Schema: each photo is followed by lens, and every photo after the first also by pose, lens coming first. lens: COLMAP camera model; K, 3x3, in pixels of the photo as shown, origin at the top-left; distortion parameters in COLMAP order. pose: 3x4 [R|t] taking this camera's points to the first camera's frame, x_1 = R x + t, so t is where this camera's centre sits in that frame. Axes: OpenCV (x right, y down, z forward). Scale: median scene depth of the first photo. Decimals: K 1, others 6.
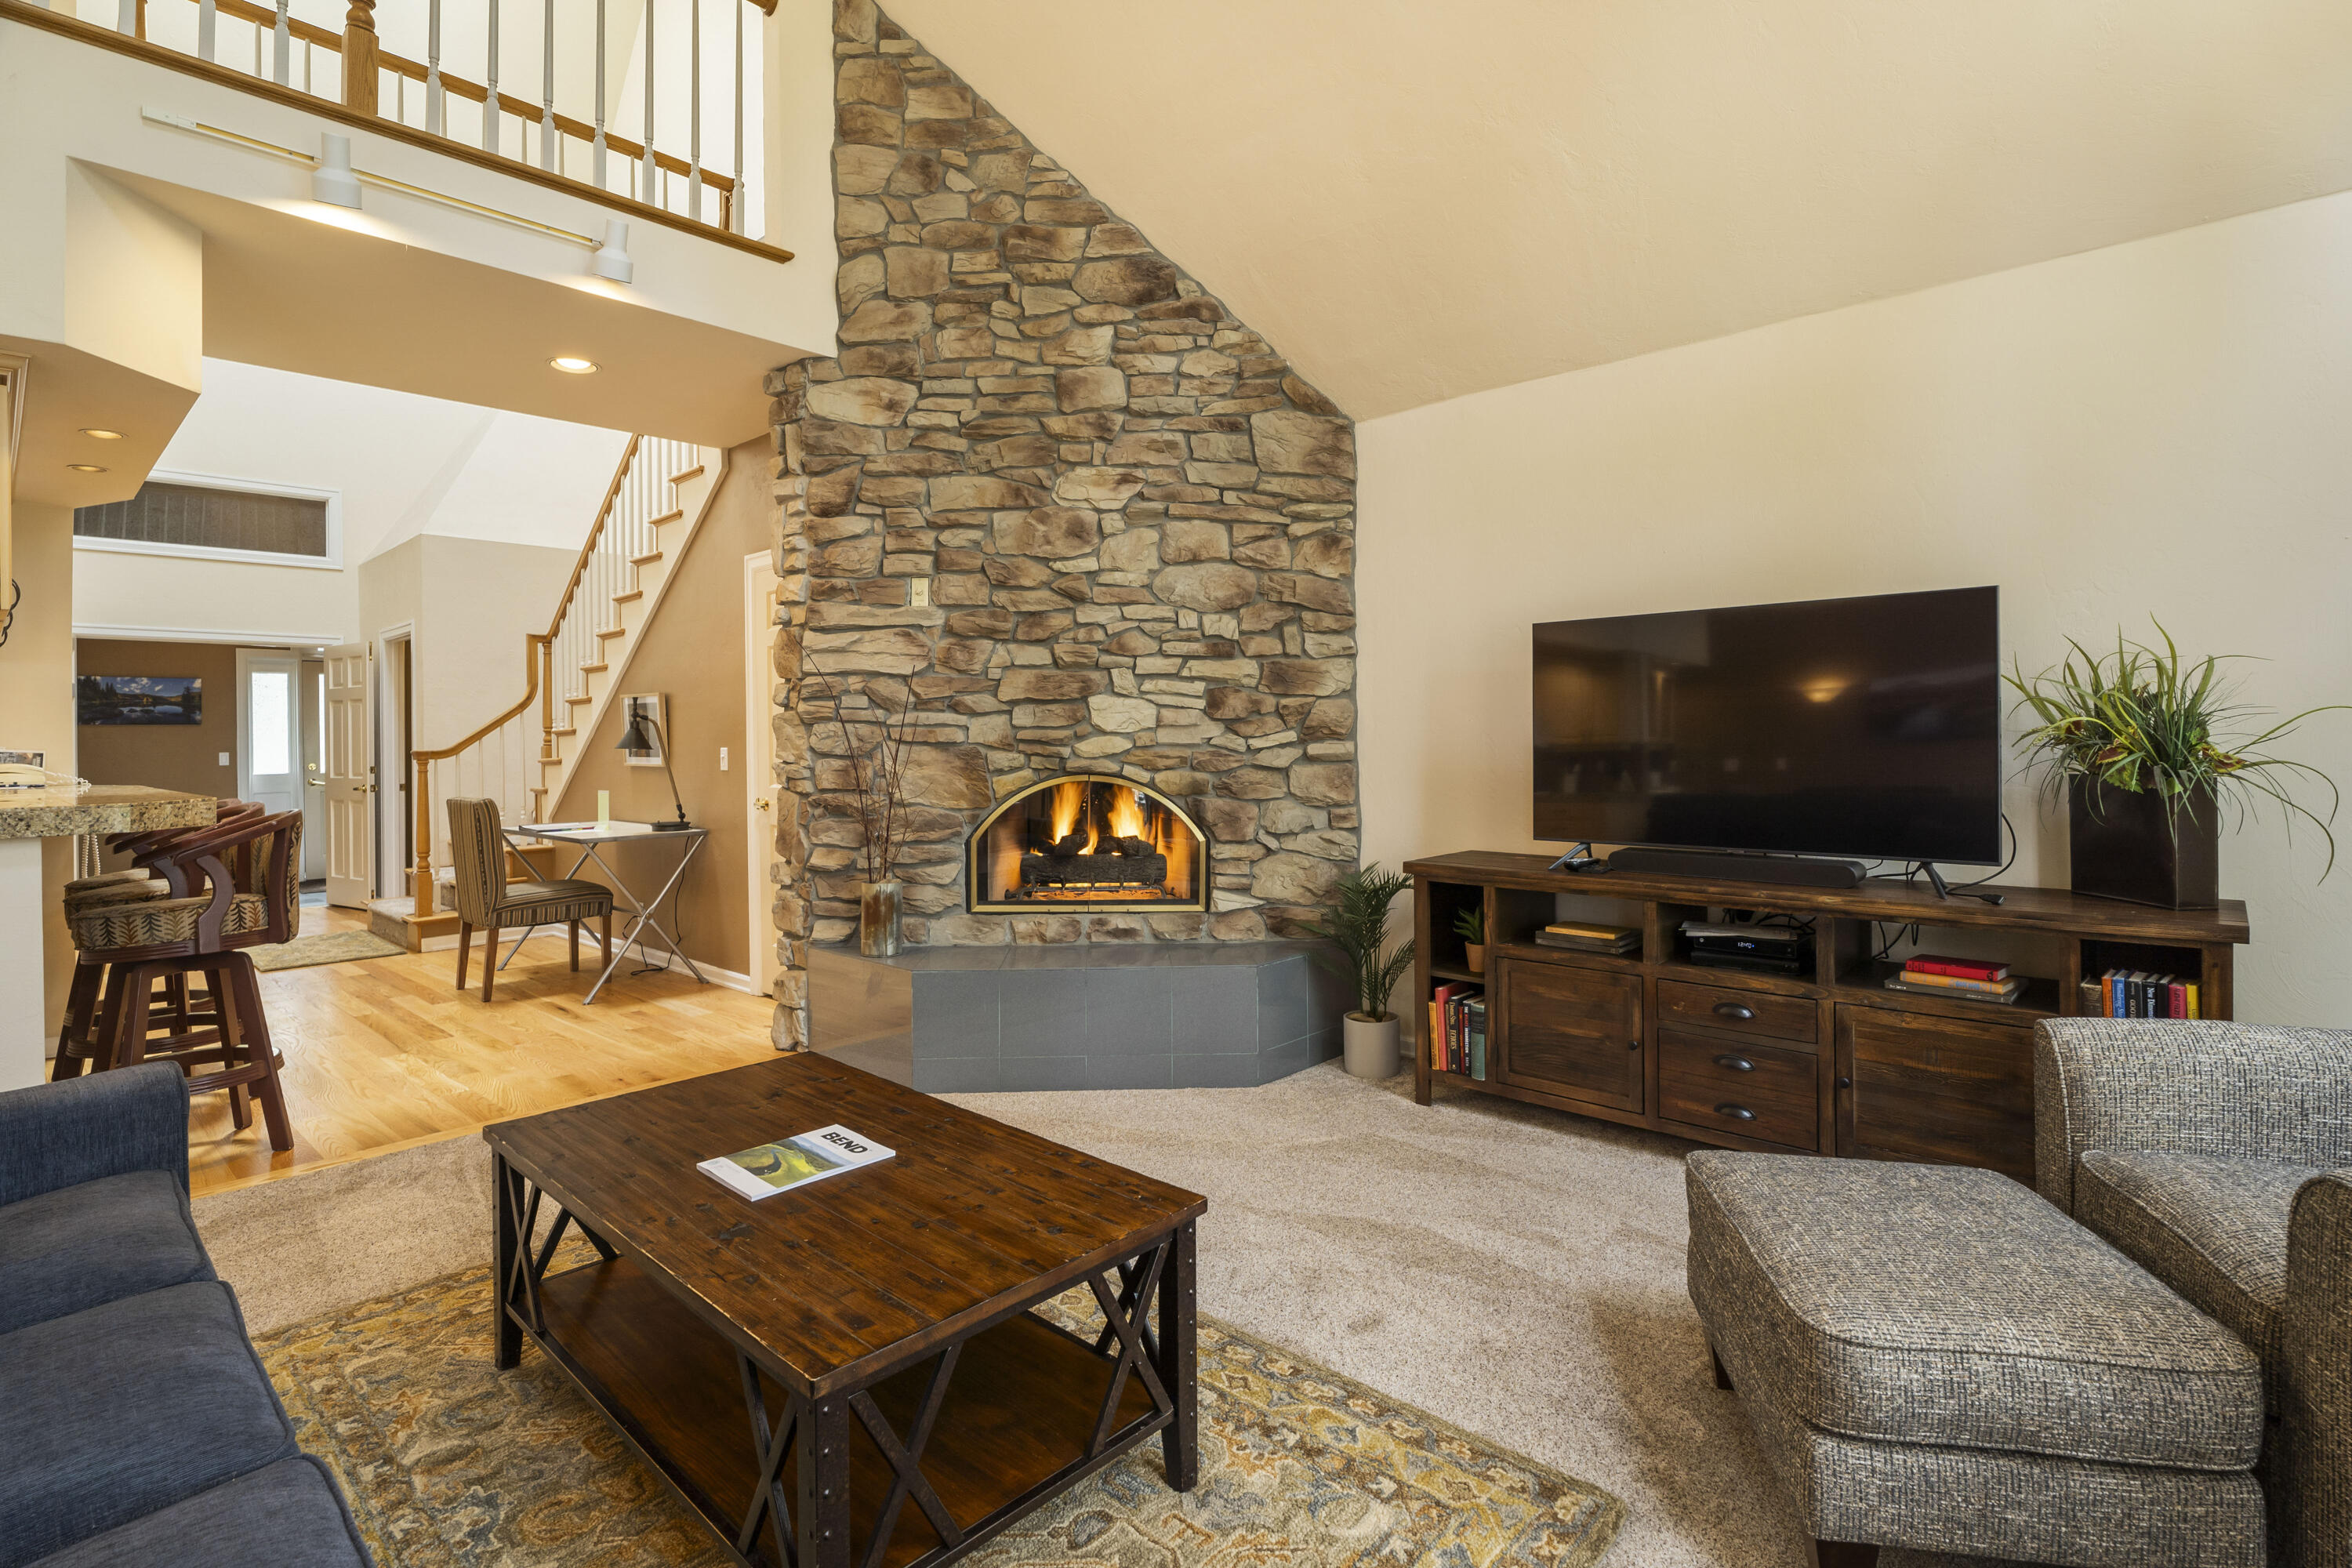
lens RADIAL K [[1101.1, 0, 1145.4], [0, 1101.1, 735.0], [0, 0, 1]] dist [-0.011538, -0.000073]
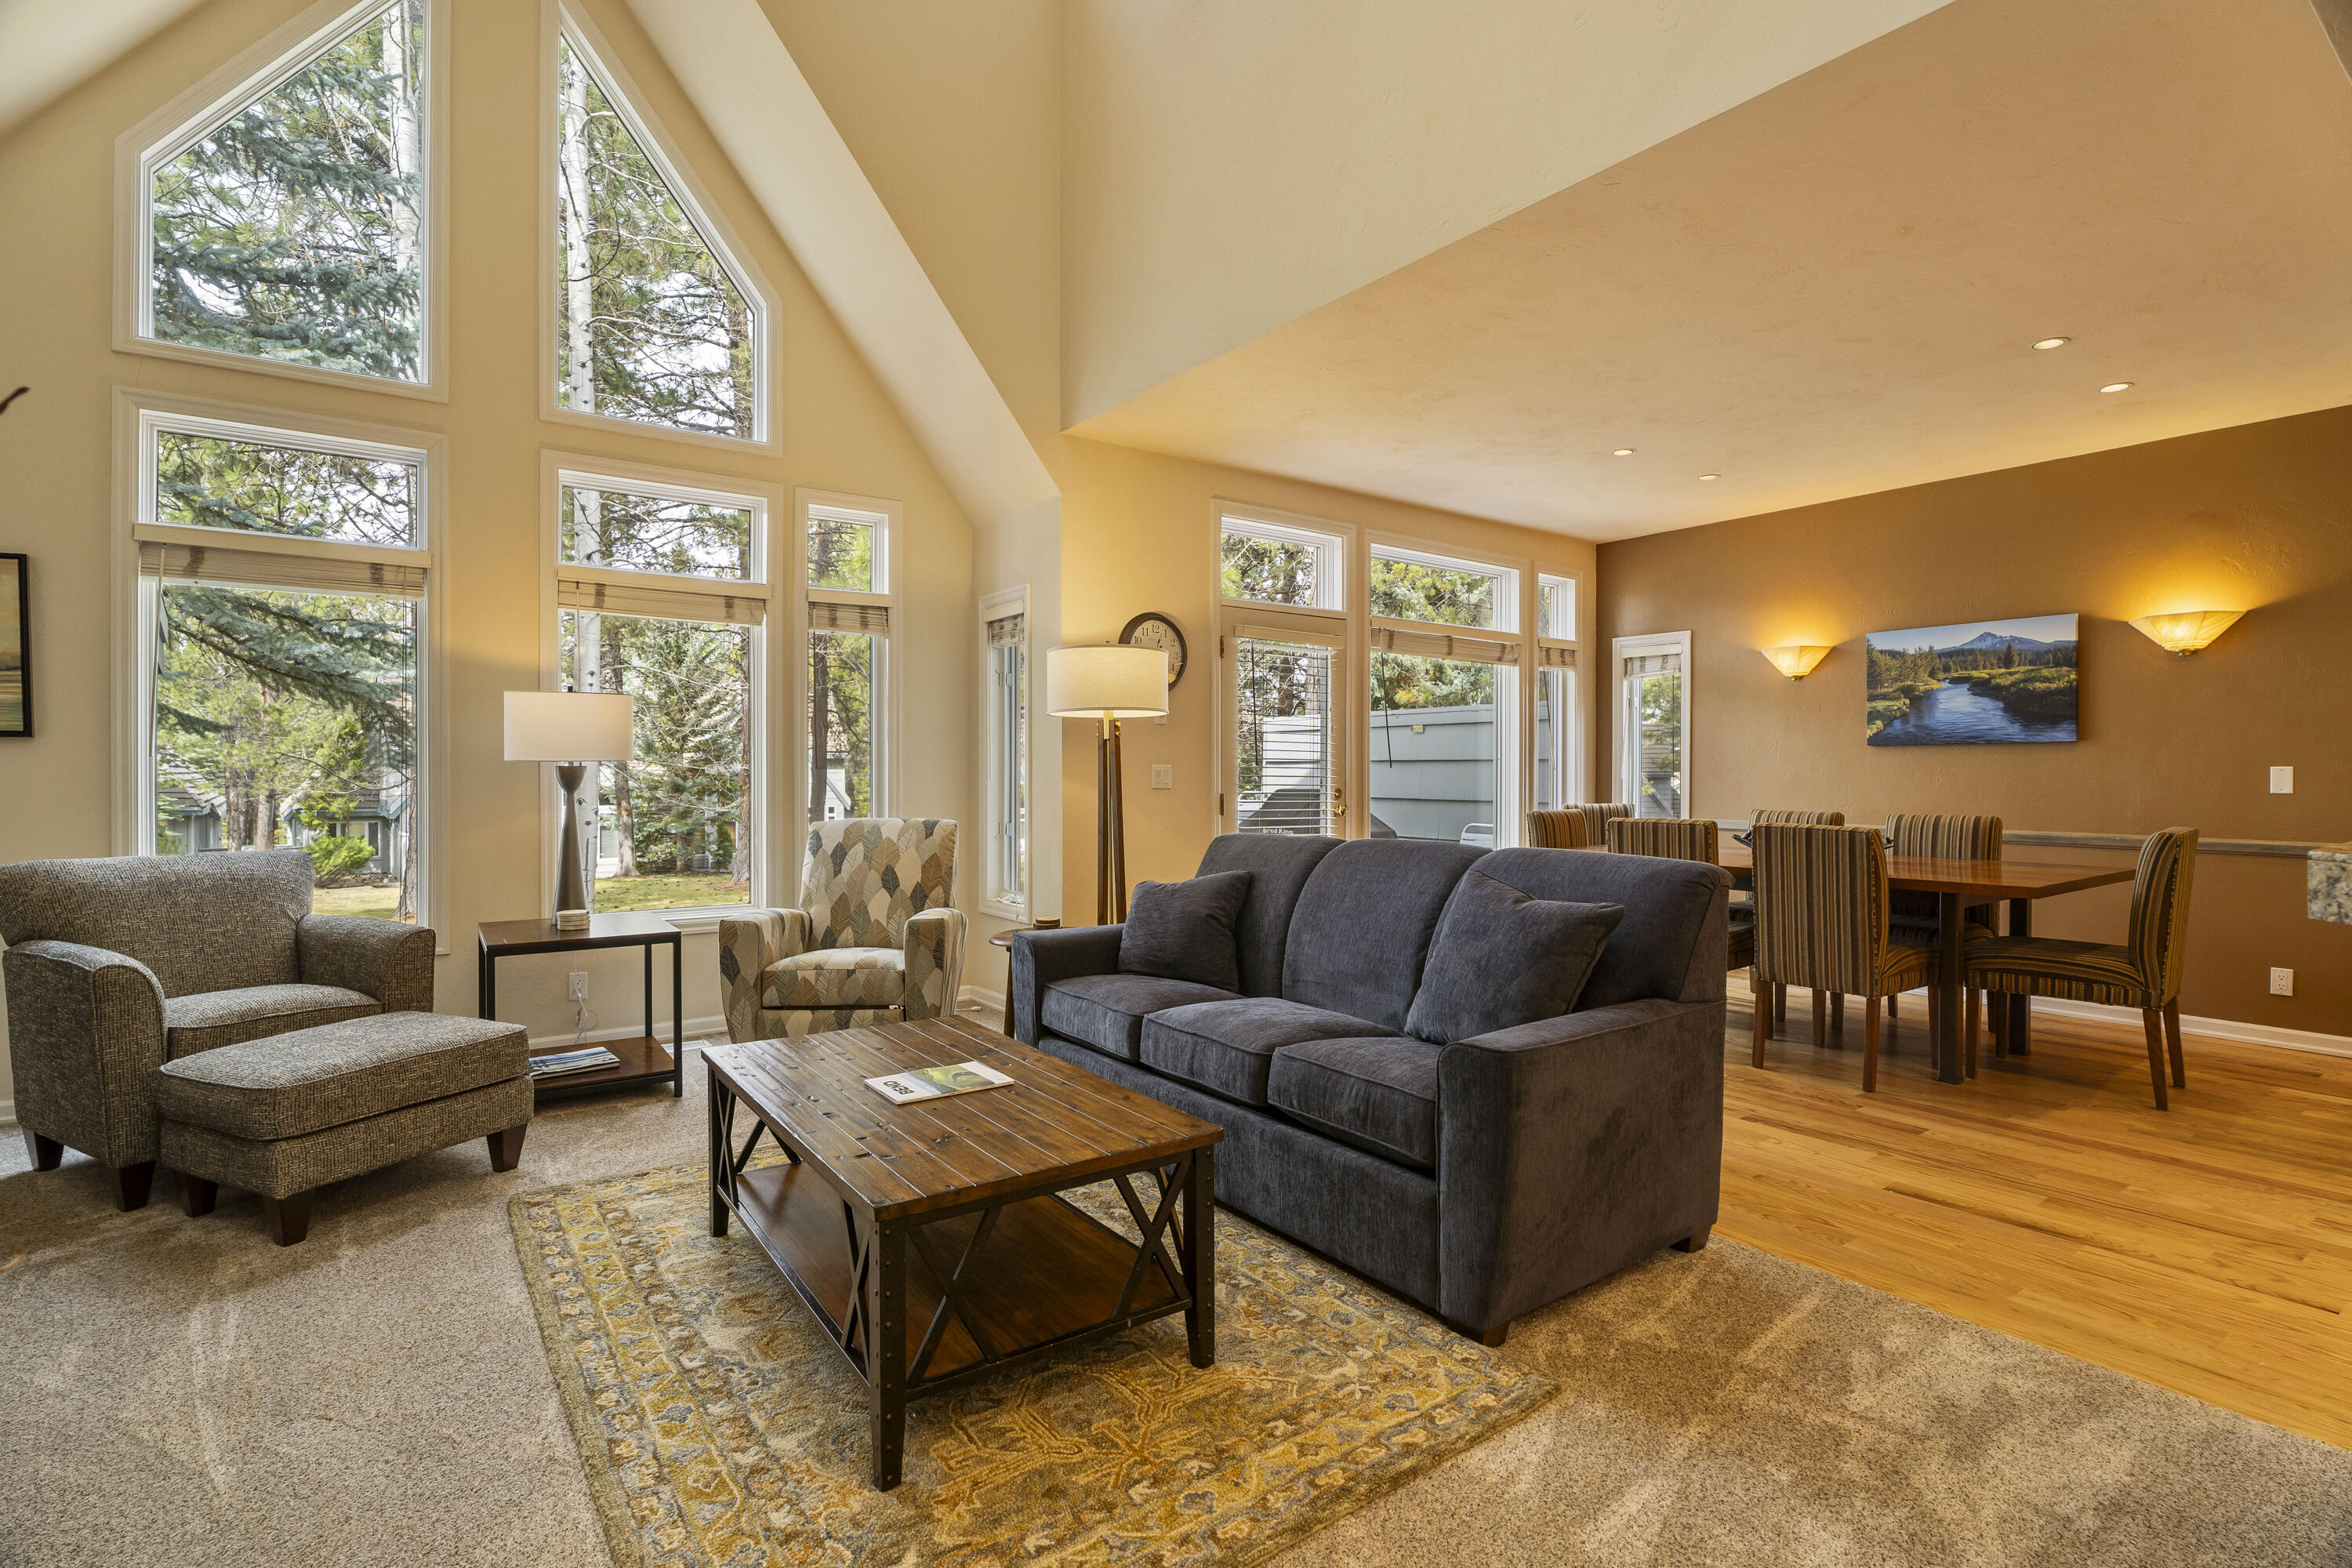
lens RADIAL K [[1101.1, 0, 1174.9], [0, 1101.1, 784.1], [0, 0, 1]] dist [-0.011538, -0.000073]
pose [[-0.980128, 0.009970, 0.198114, -0.378142], [0.011367, 0.999918, 0.005917, 0.017087], [-0.198038, 0.008051, -0.980161, 0.986614]]
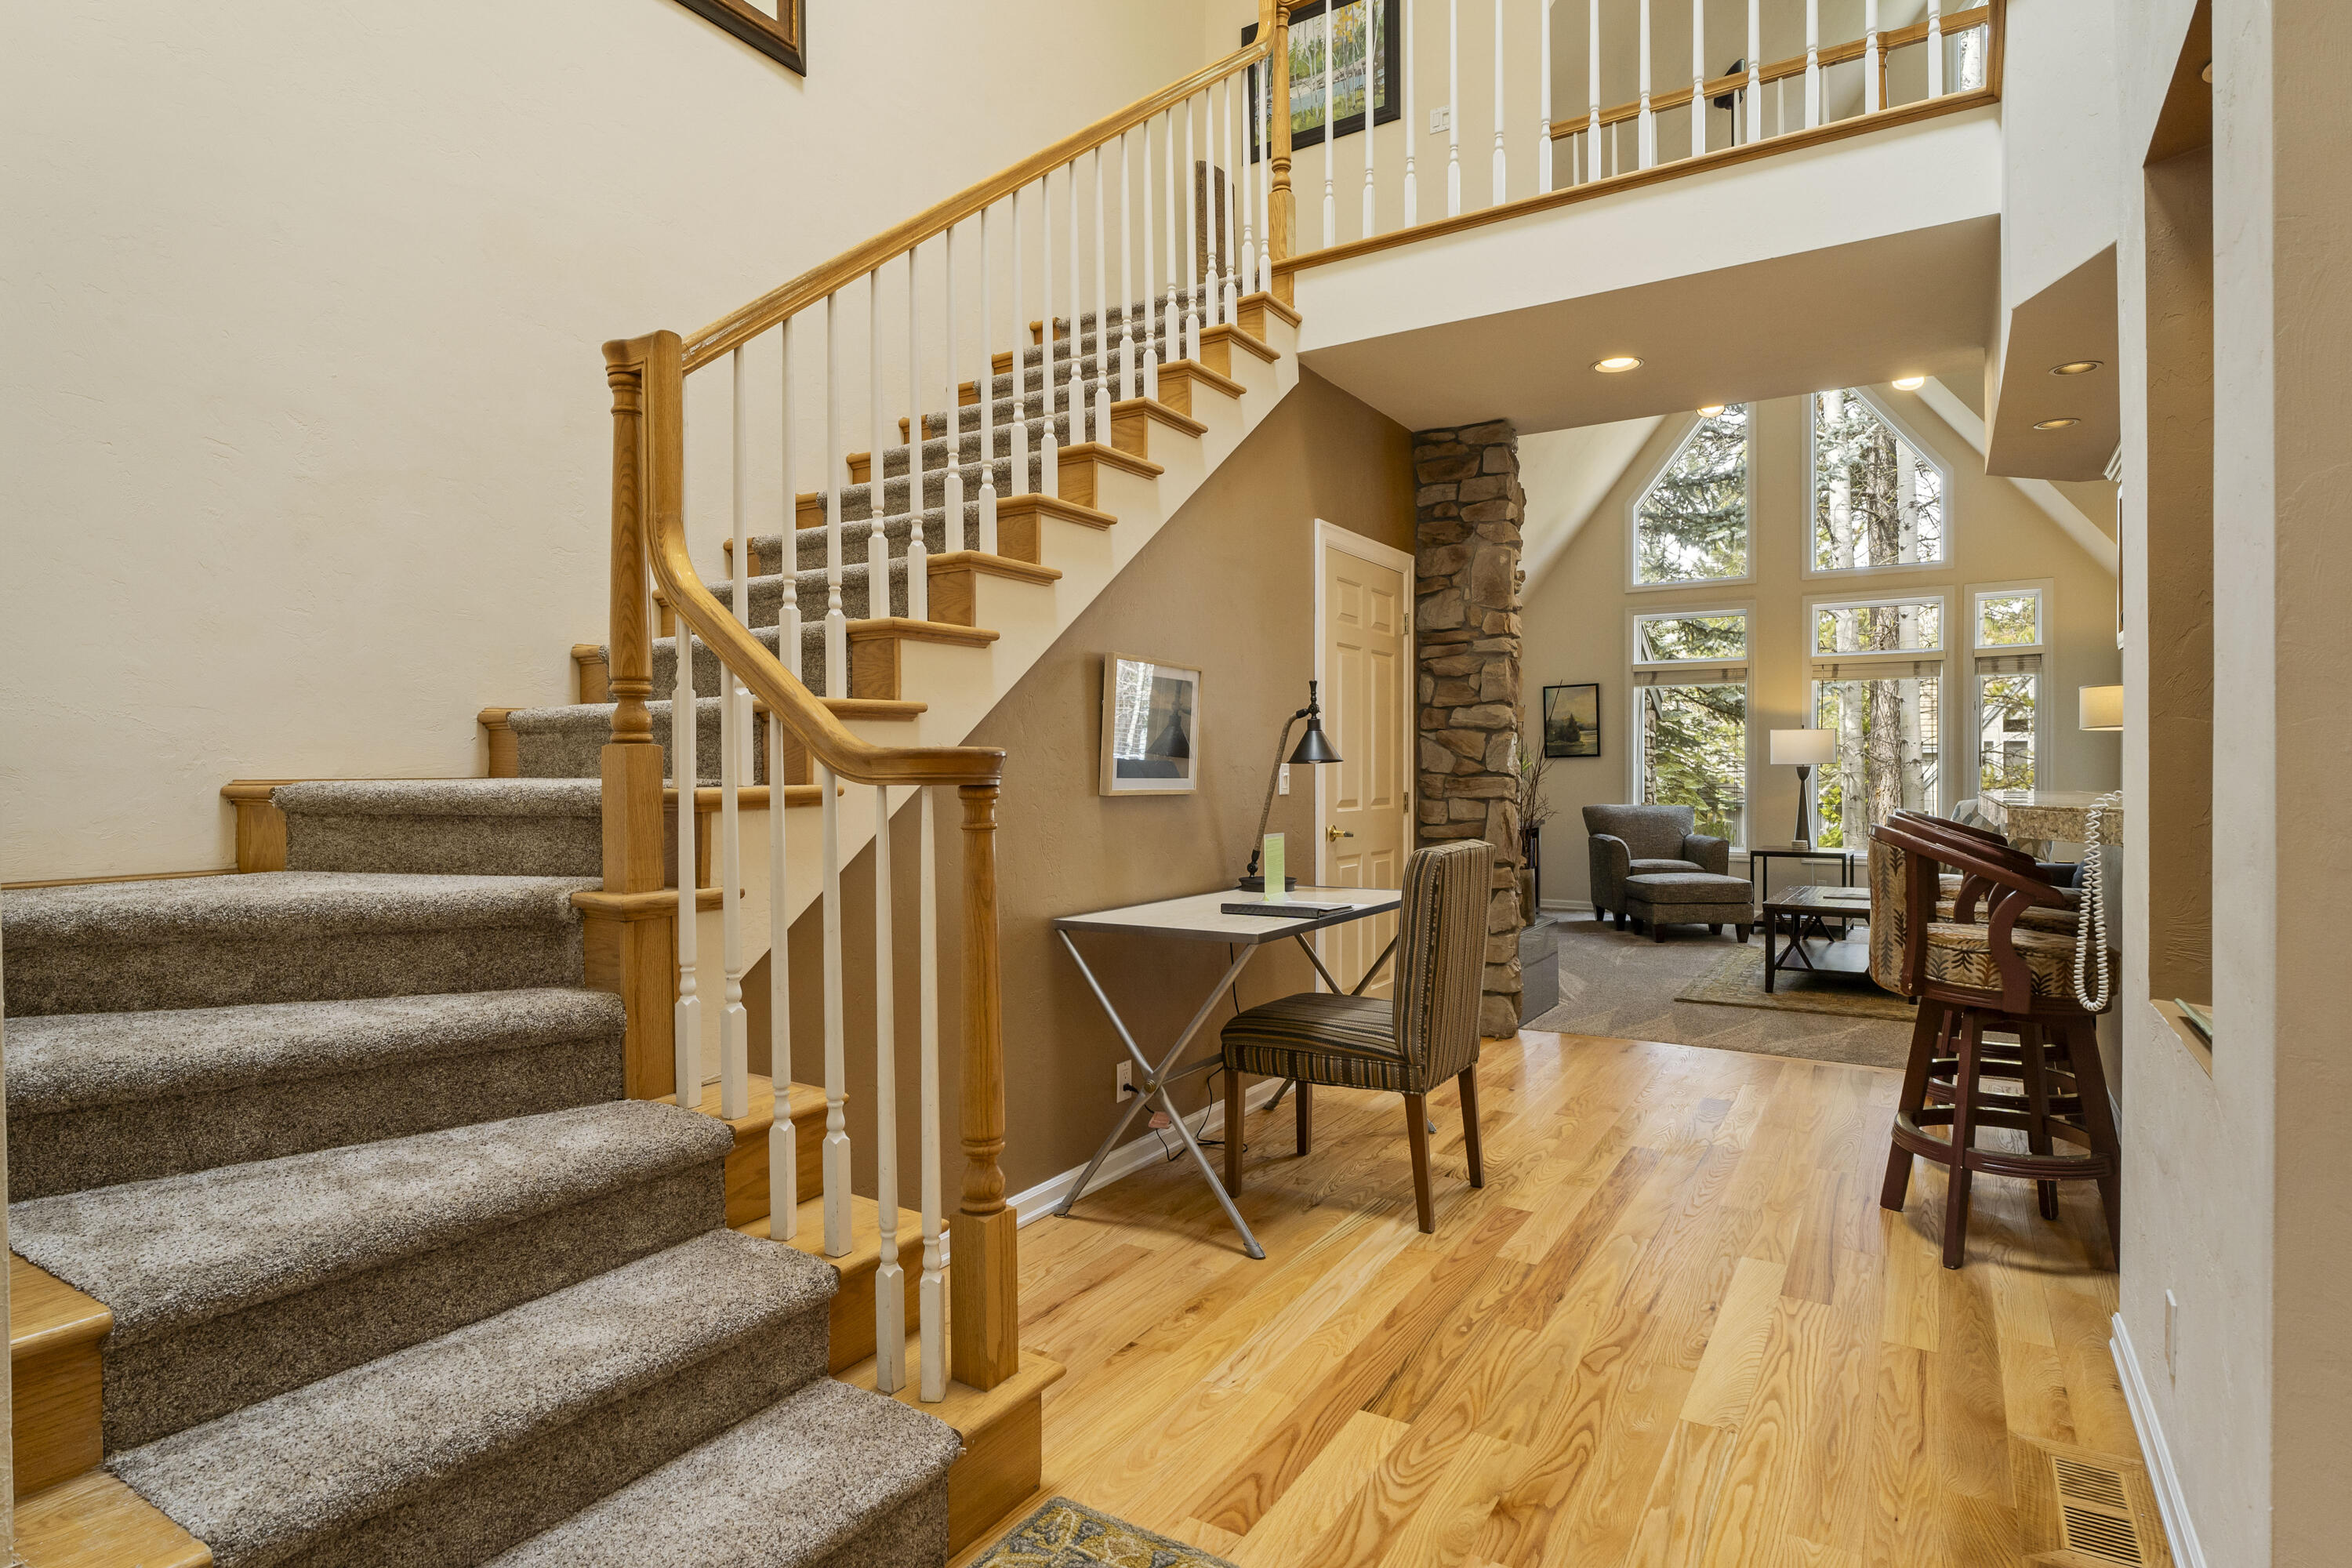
lens RADIAL K [[1225.6, 0, 1179.0], [0, 1225.6, 785.6], [0, 0, 1]] dist [0.003833, 0.000523]
pose [[-0.191960, 0.002670, 0.981399, -1.507253], [0.003221, 0.999993, -0.002090, 0.034279], [-0.981397, 0.002760, -0.191967, 1.587188]]
